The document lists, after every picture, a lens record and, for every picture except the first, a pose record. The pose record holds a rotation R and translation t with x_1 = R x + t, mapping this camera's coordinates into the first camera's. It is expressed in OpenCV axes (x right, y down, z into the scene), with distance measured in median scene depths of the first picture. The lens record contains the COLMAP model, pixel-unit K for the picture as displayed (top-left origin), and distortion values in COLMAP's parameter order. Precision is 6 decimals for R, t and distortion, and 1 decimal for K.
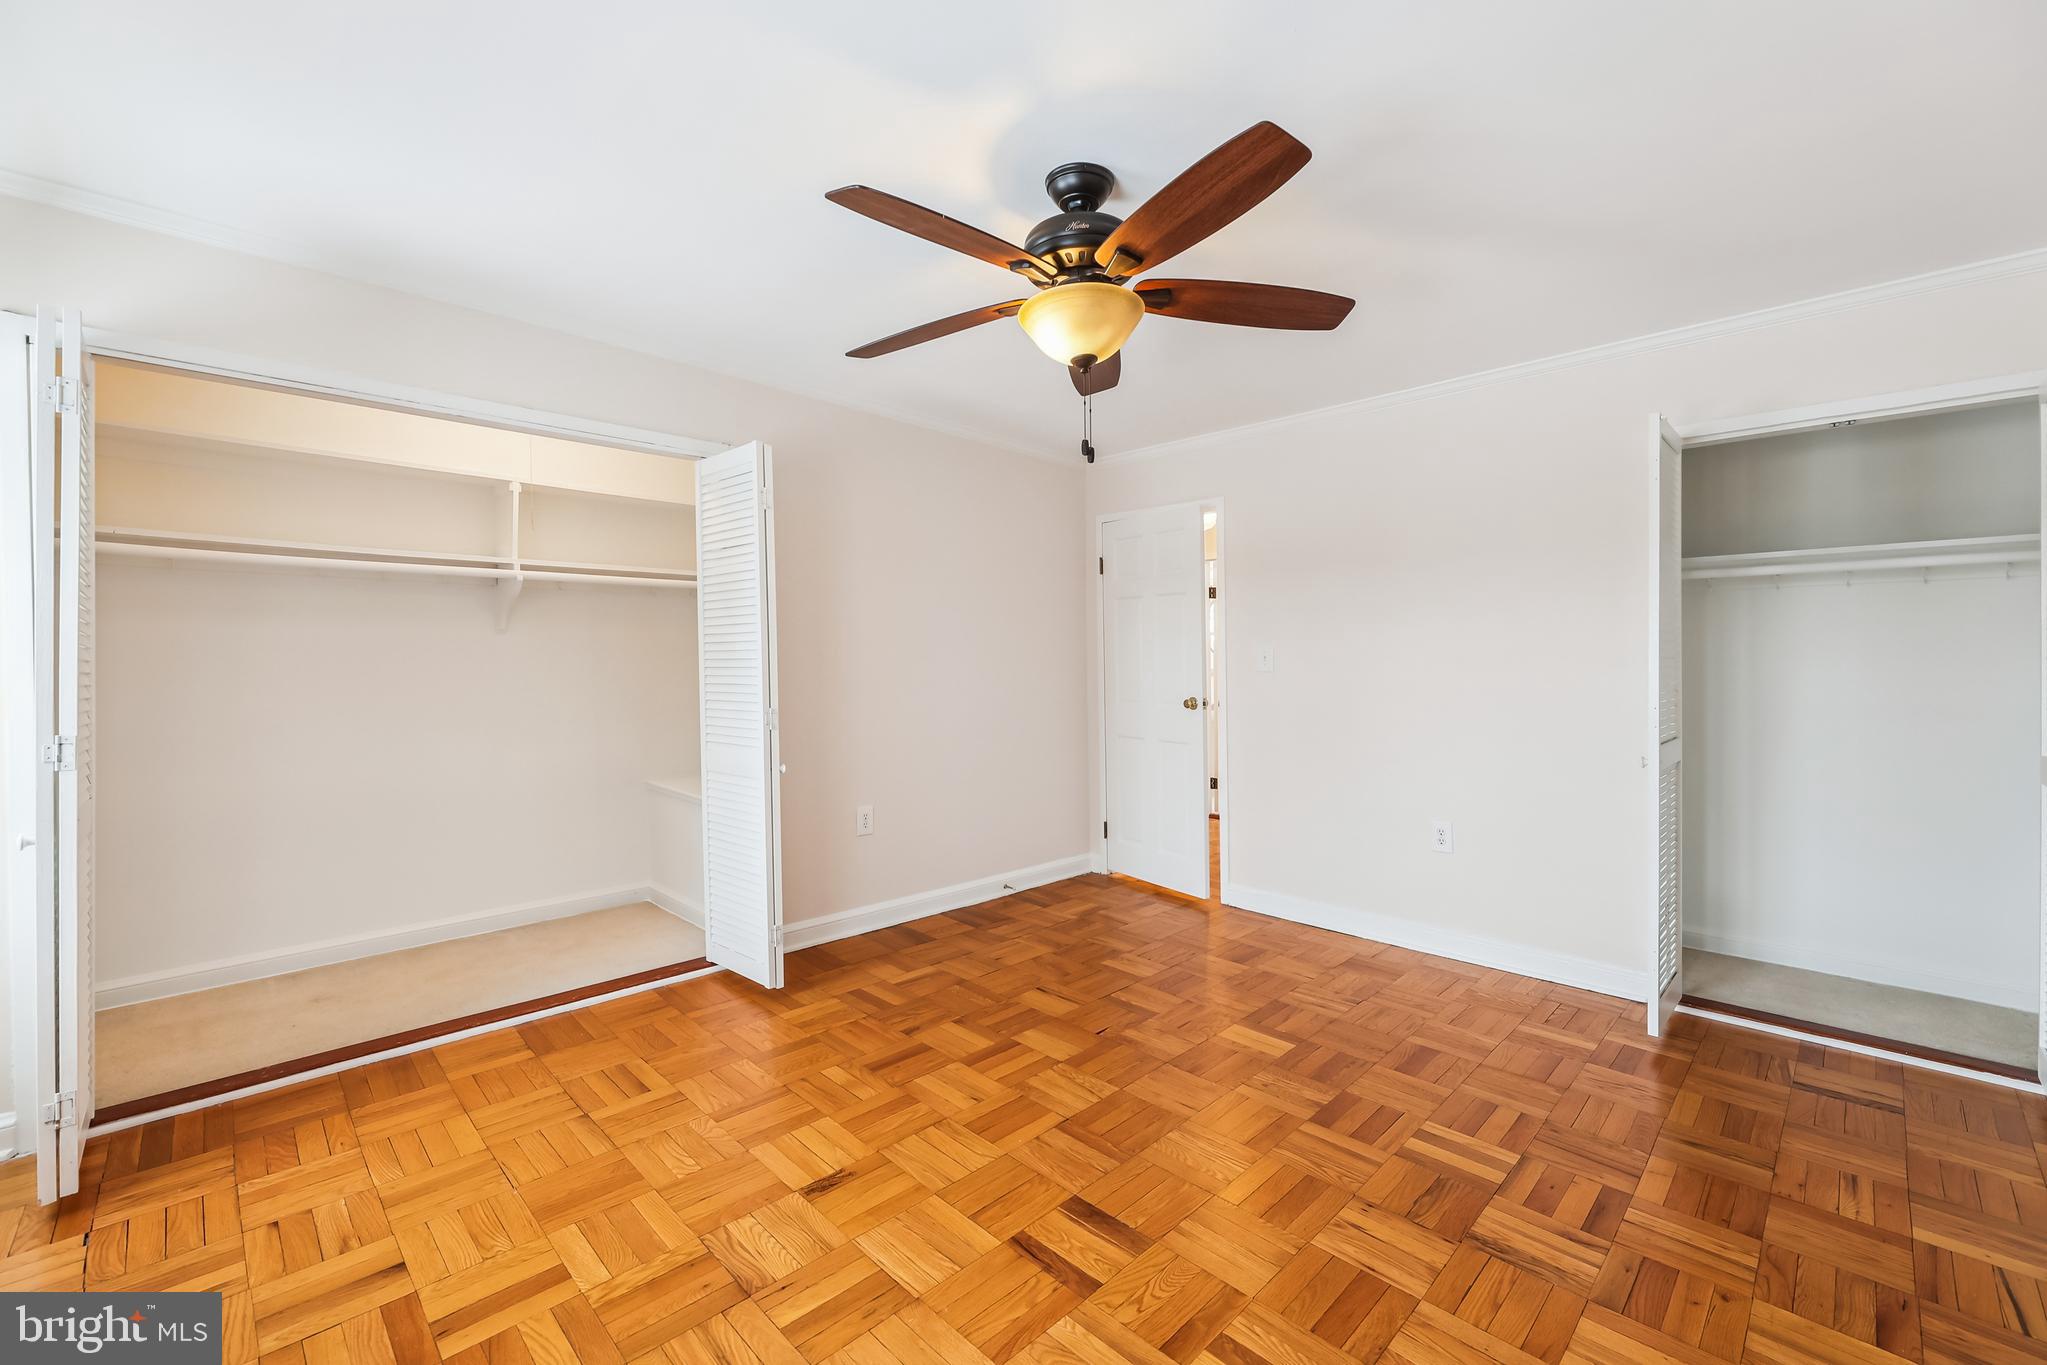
lens RADIAL K [[854.7, 0, 1017.7], [0, 854.7, 653.5], [0, 0, 1]] dist [0.000405, -0.000104]
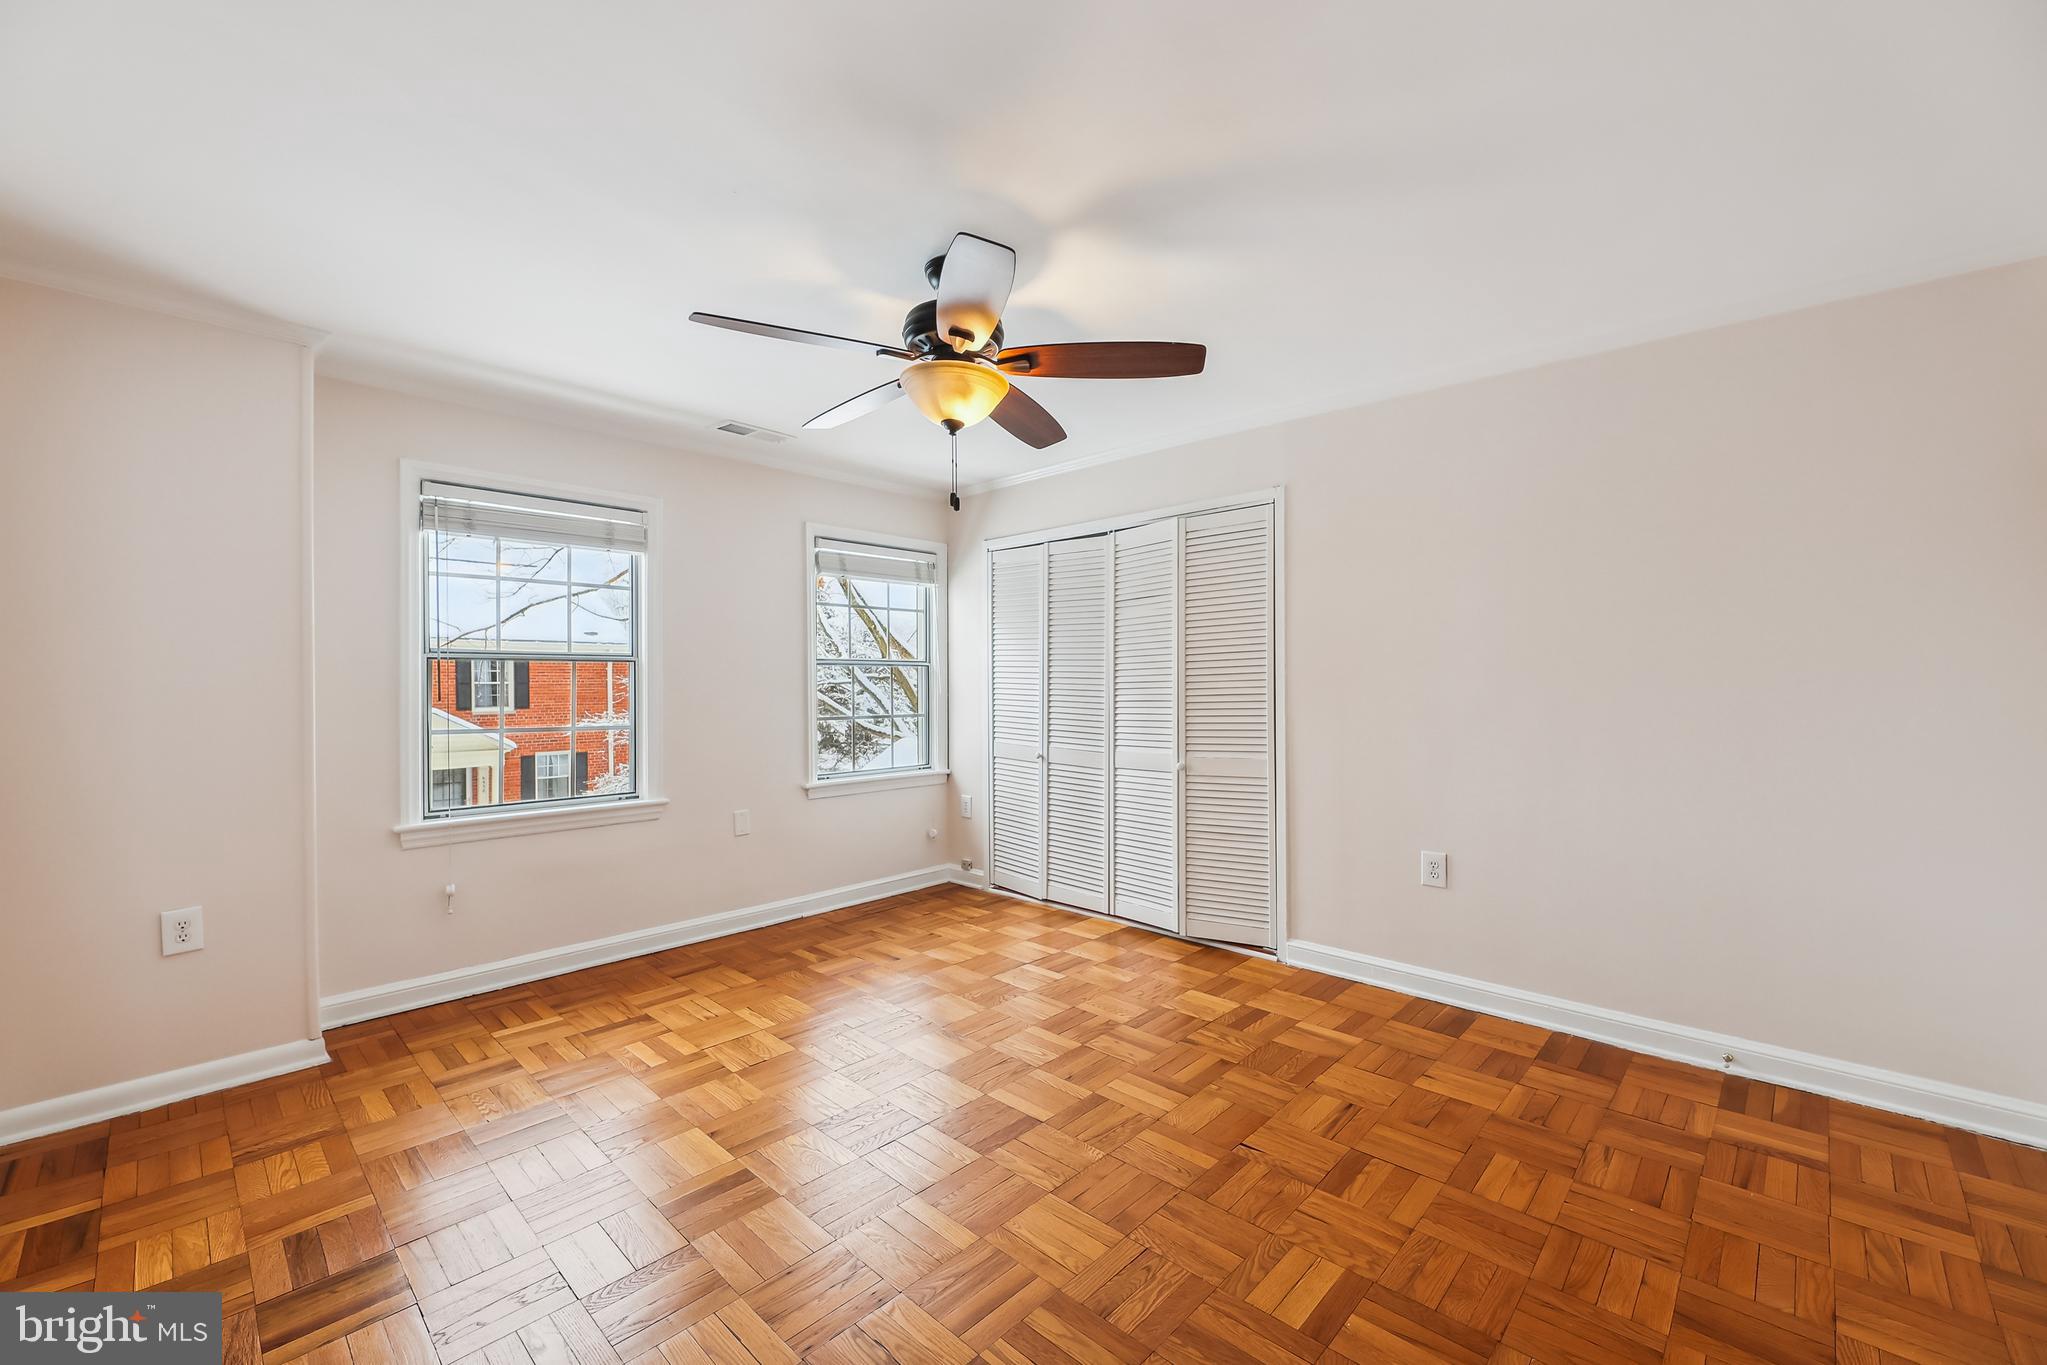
lens RADIAL K [[828.9, 0, 1016.2], [0, 828.9, 684.2], [0, 0, 1]] dist [-0.000372, 0.000001]
pose [[0.024853, -0.003077, -0.999686, 0.908354], [0.014020, 0.999898, -0.002729, 0.009147], [0.999593, -0.013948, 0.024893, 0.802673]]
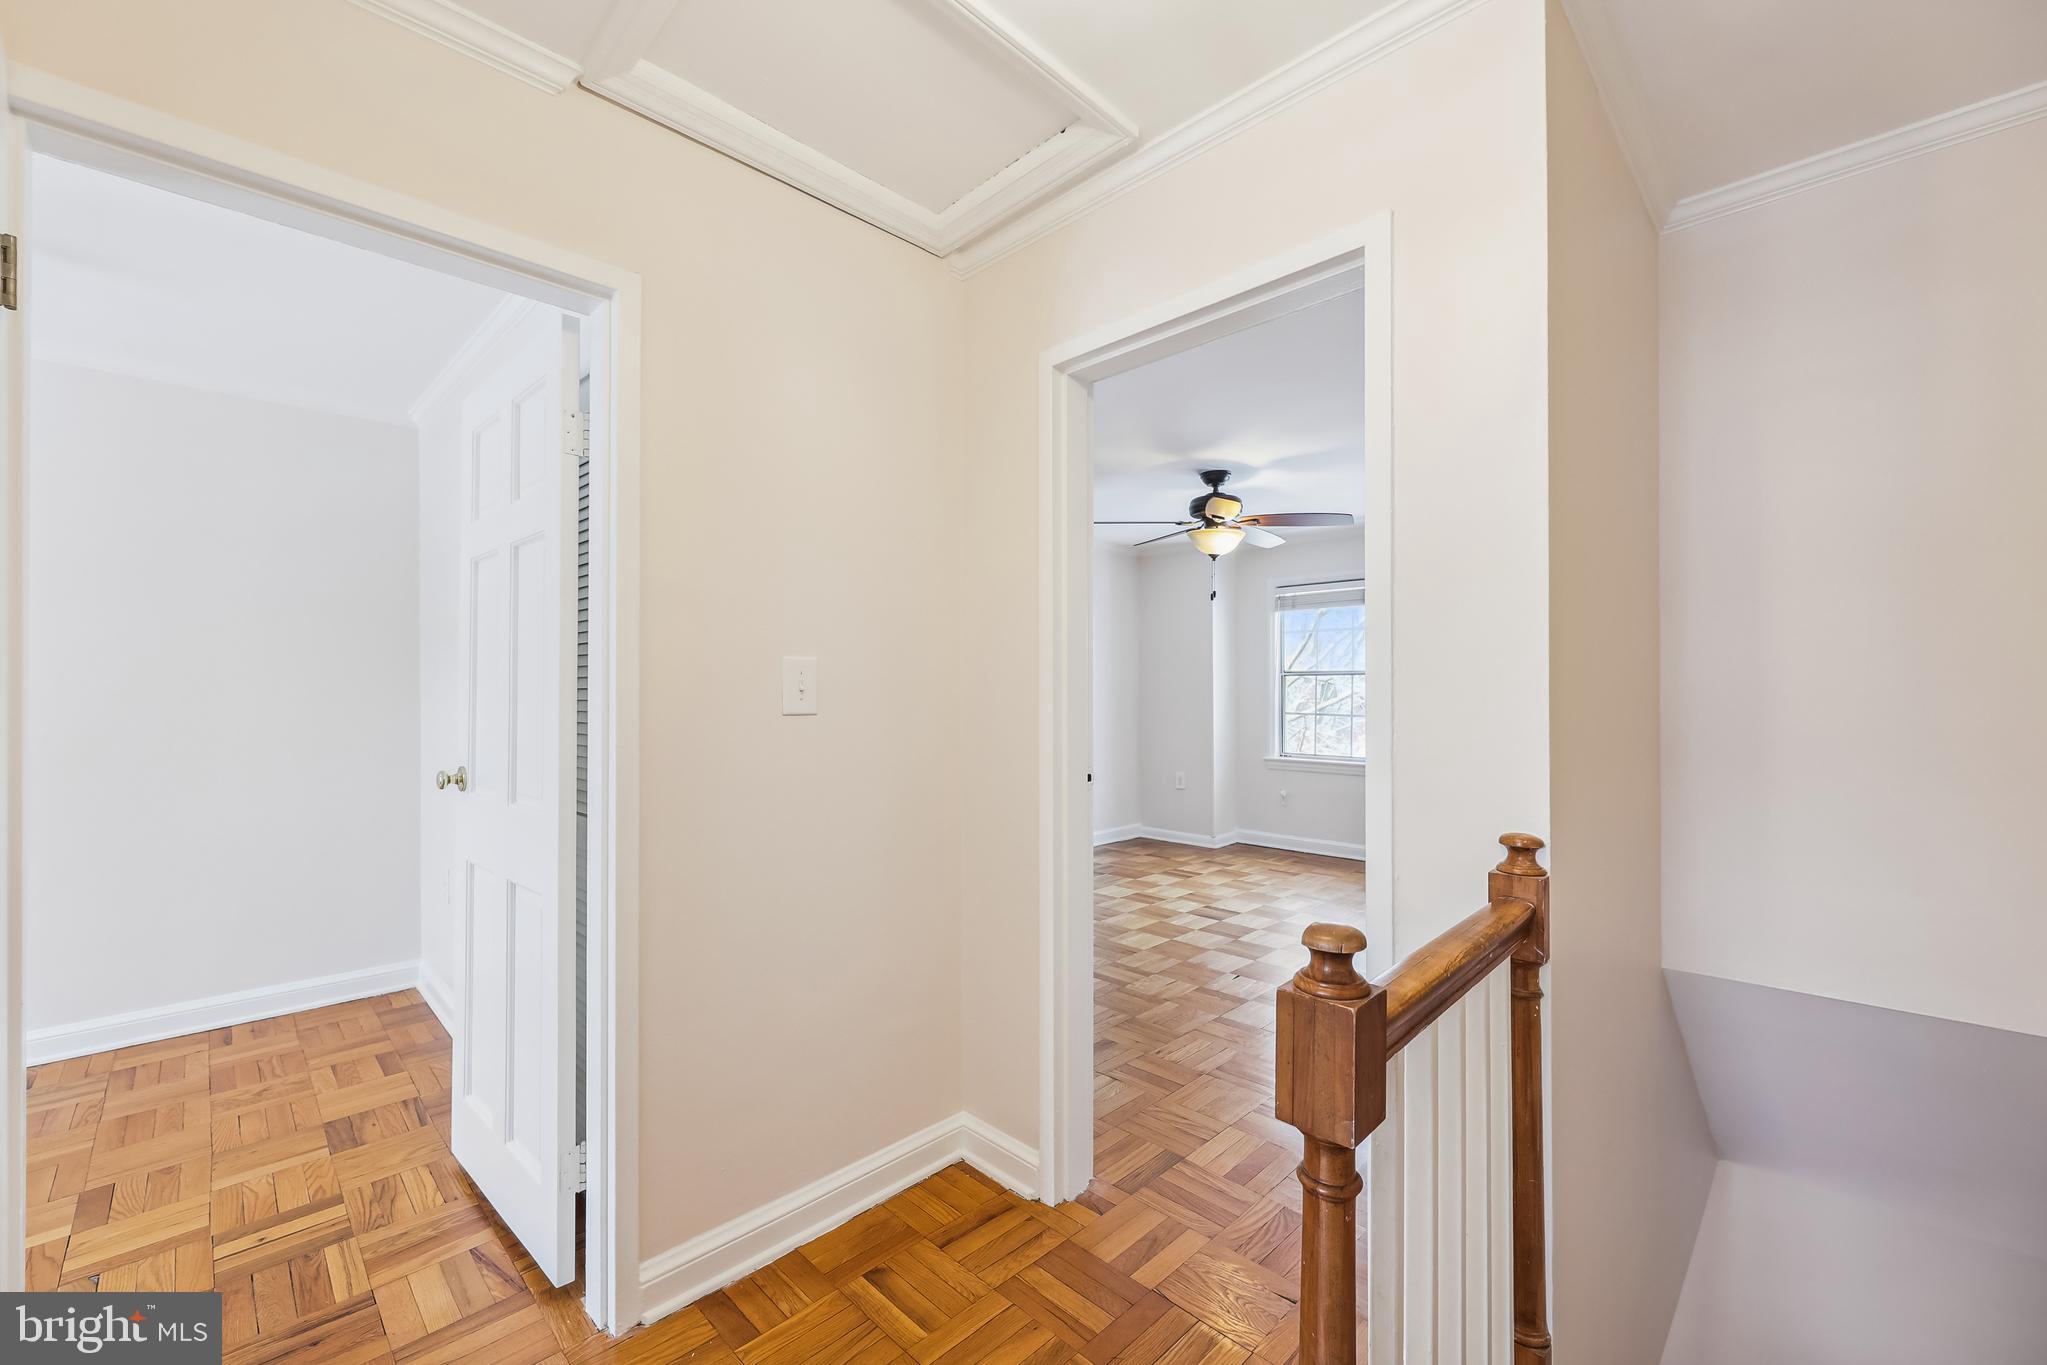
lens RADIAL K [[828.9, 0, 1016.2], [0, 828.9, 684.2], [0, 0, 1]] dist [-0.000372, 0.000001]
pose [[-0.999995, -0.003030, -0.000836, 0.454552], [-0.003020, 0.999933, -0.011139, 0.009896], [0.000869, -0.011136, -0.999938, 2.364580]]
